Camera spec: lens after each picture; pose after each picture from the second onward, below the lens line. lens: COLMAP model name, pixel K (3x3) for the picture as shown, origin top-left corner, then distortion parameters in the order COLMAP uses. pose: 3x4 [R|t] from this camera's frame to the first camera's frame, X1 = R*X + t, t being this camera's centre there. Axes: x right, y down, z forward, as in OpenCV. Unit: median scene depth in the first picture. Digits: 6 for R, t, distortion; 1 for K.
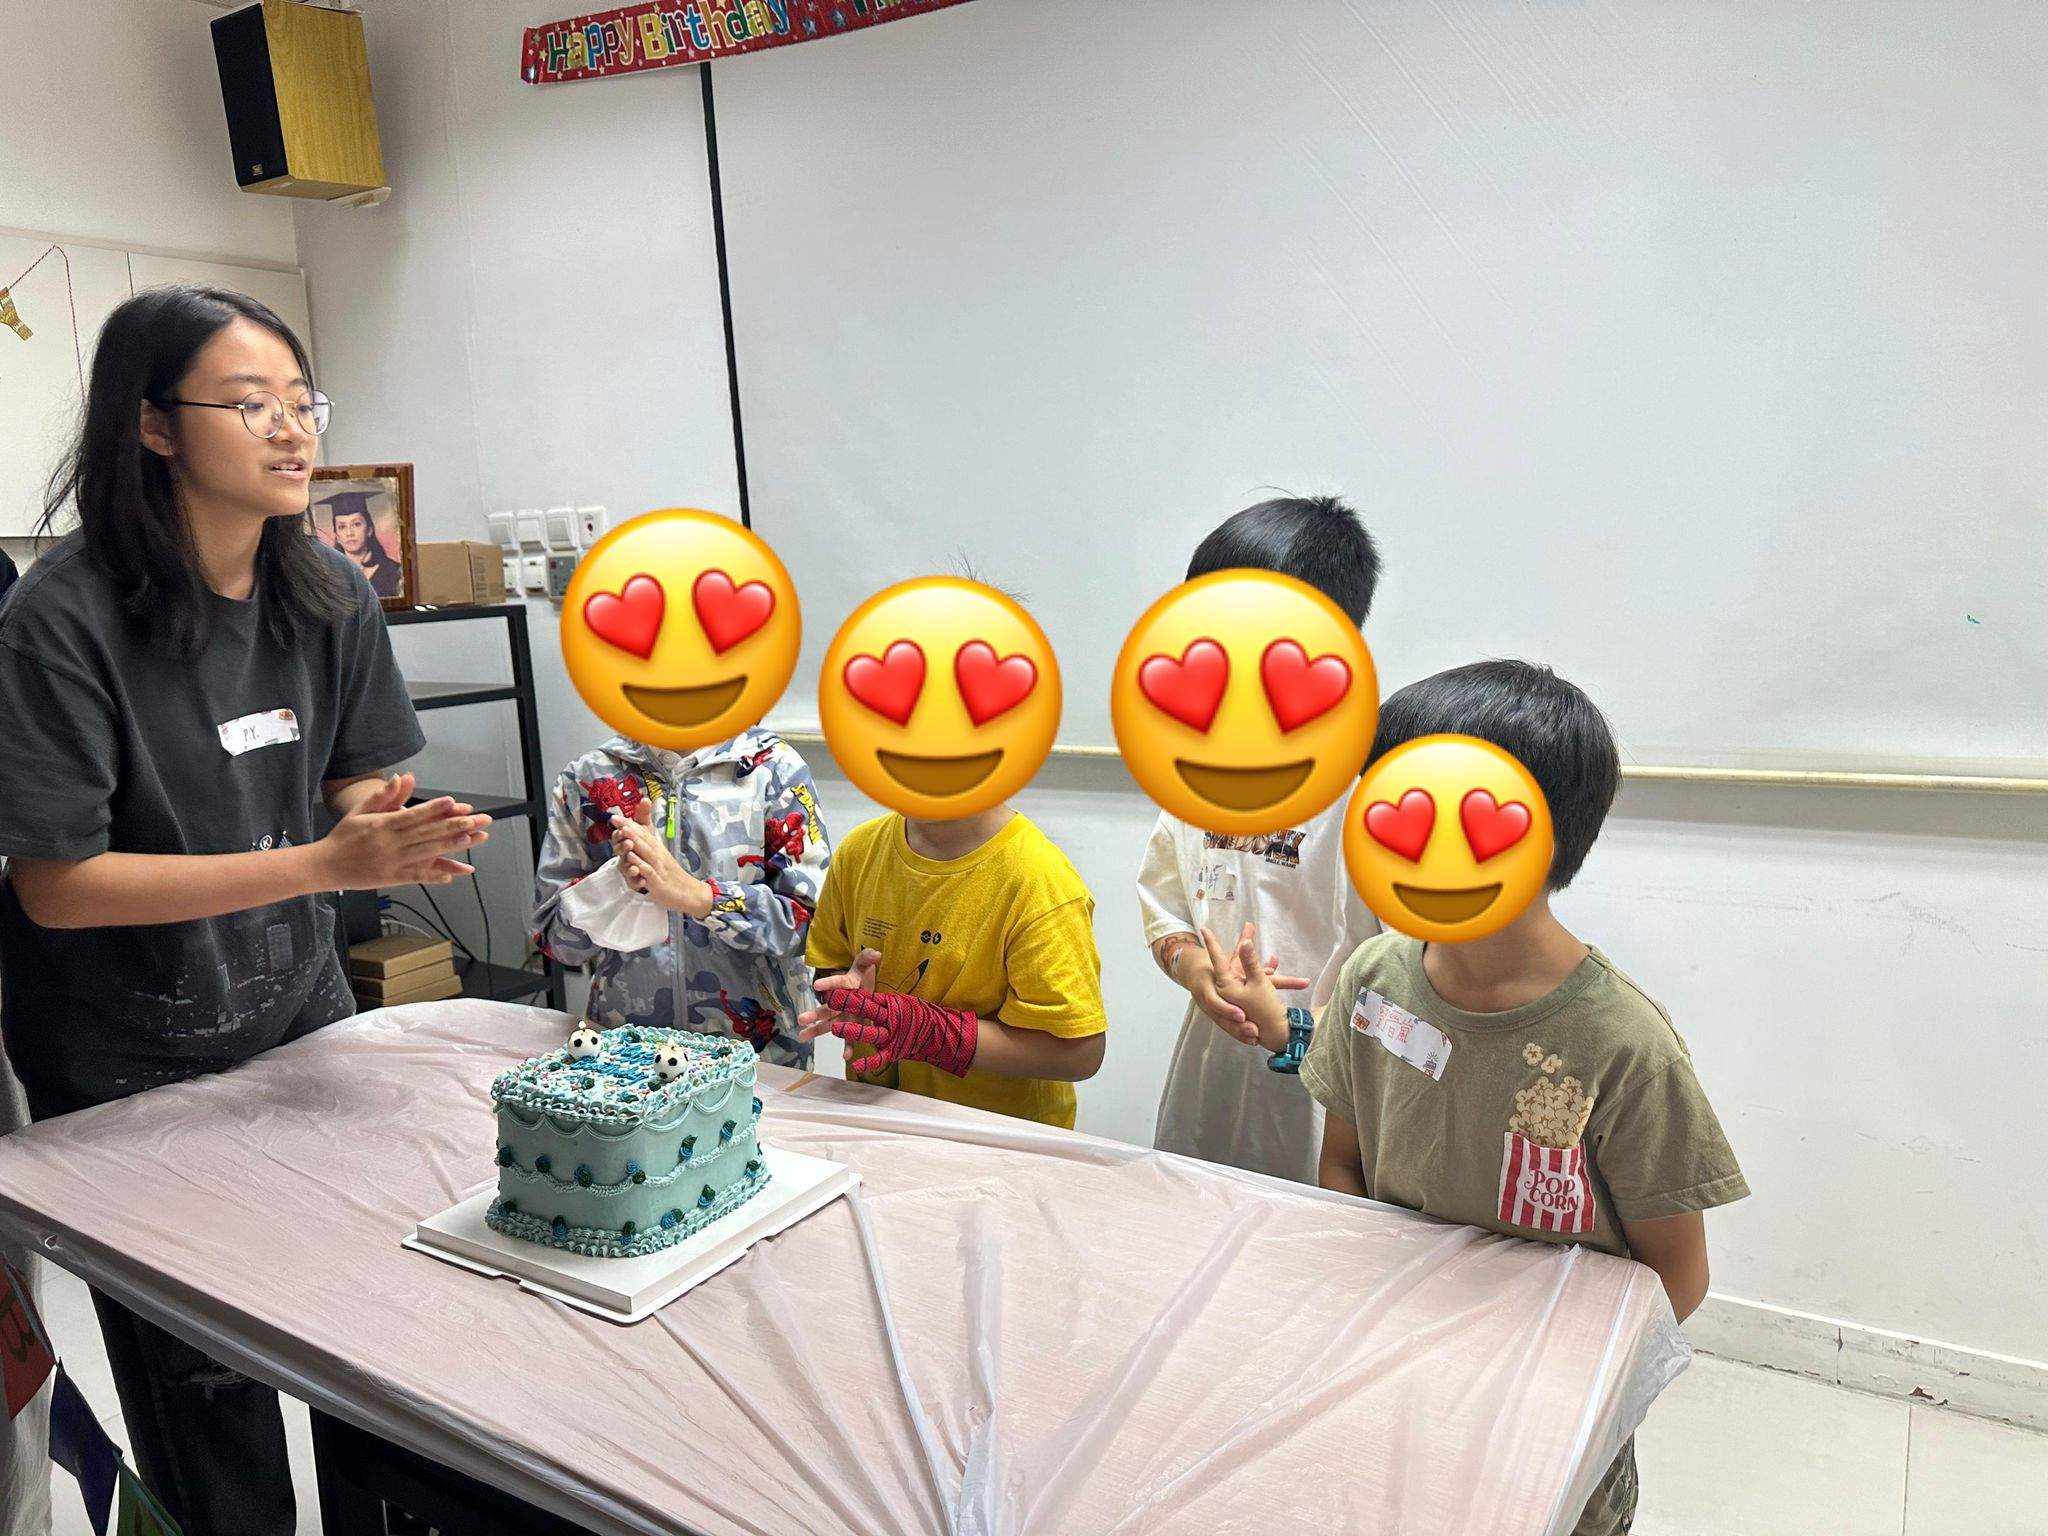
lens RADIAL K [[1433.4, 0, 1028.7], [0, 1433.4, 758.0], [0, 0, 1]] dist [0.010562, -0.006797]
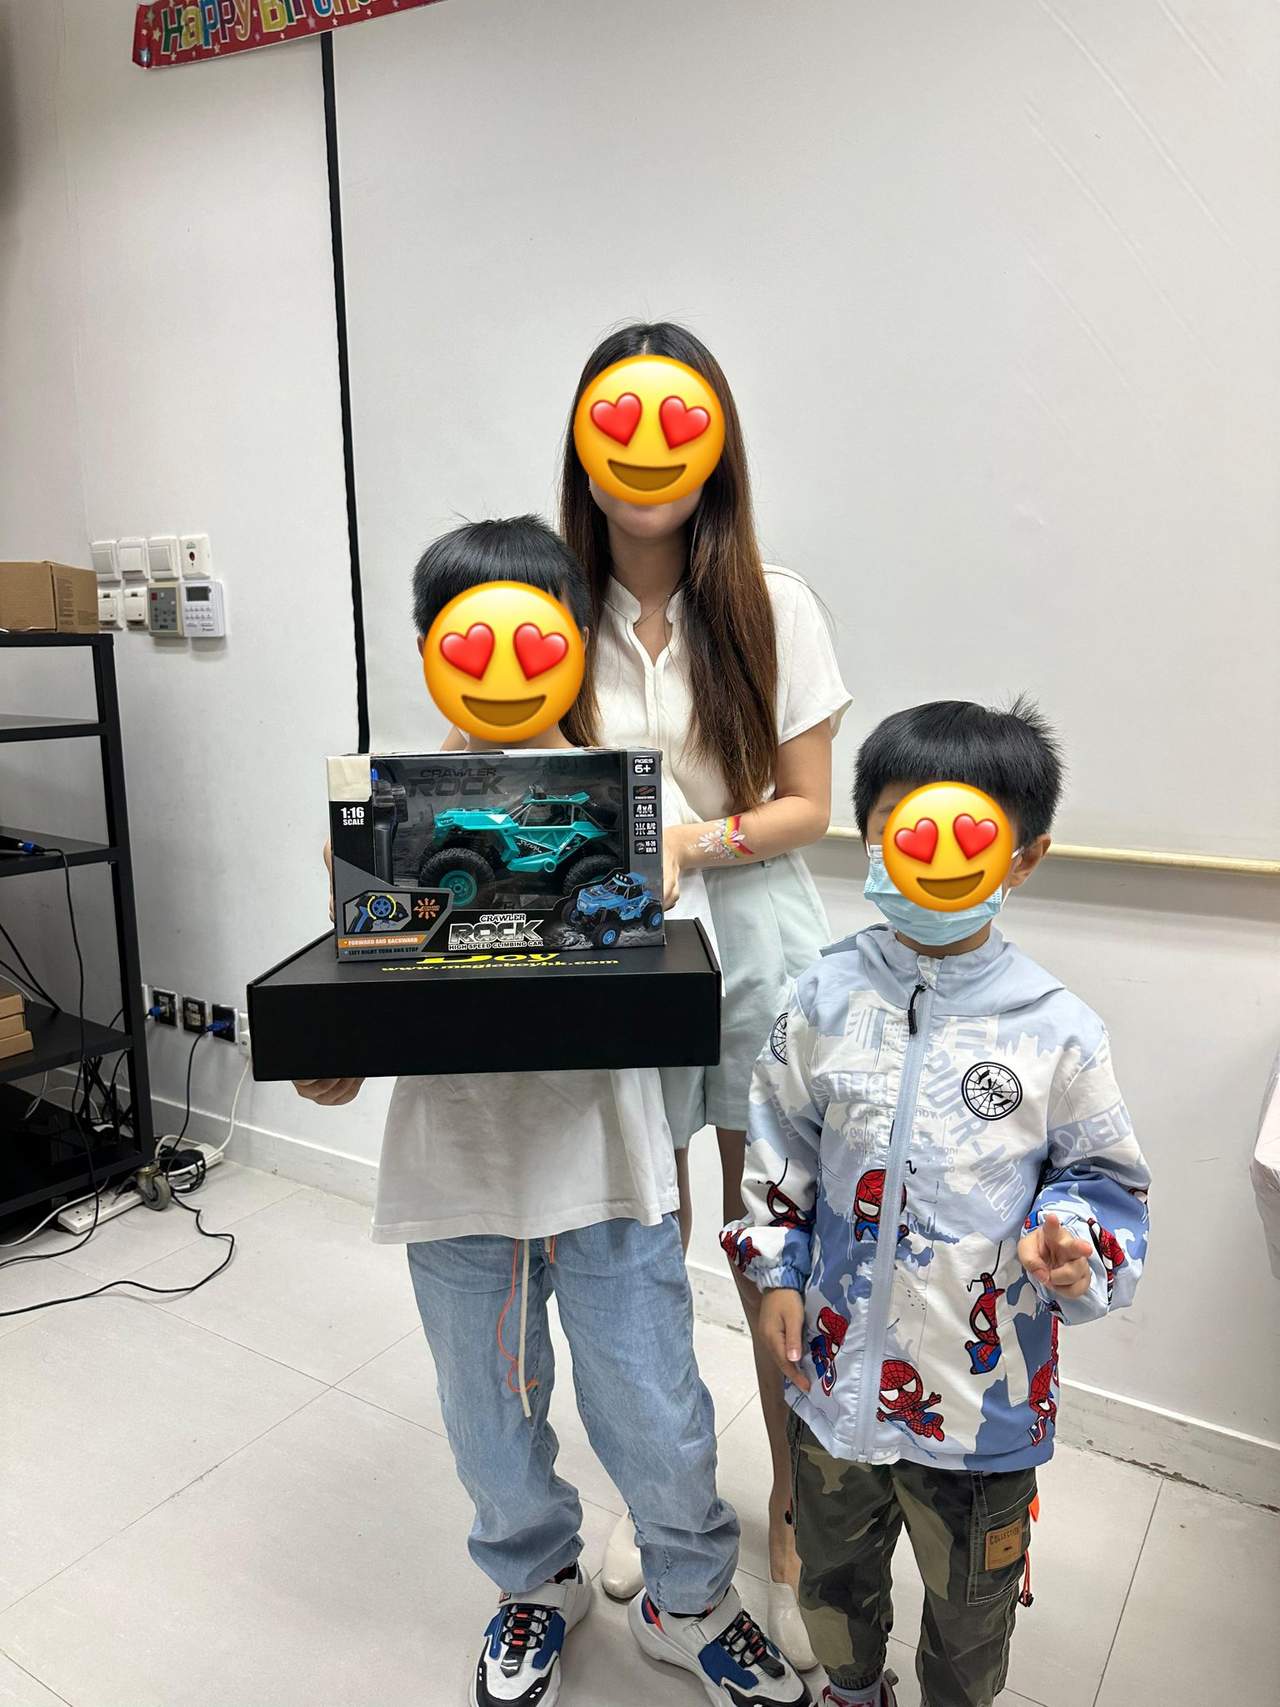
lens RADIAL K [[1215.3, 0, 652.7], [0, 1215.3, 850.7], [0, 0, 1]] dist [-0.048920, 0.040468]
pose [[0.998923, 0.044896, 0.011688, -0.007522], [-0.045199, 0.998611, 0.027083, -0.004646], [-0.010456, -0.027582, 0.999565, 0.220796]]
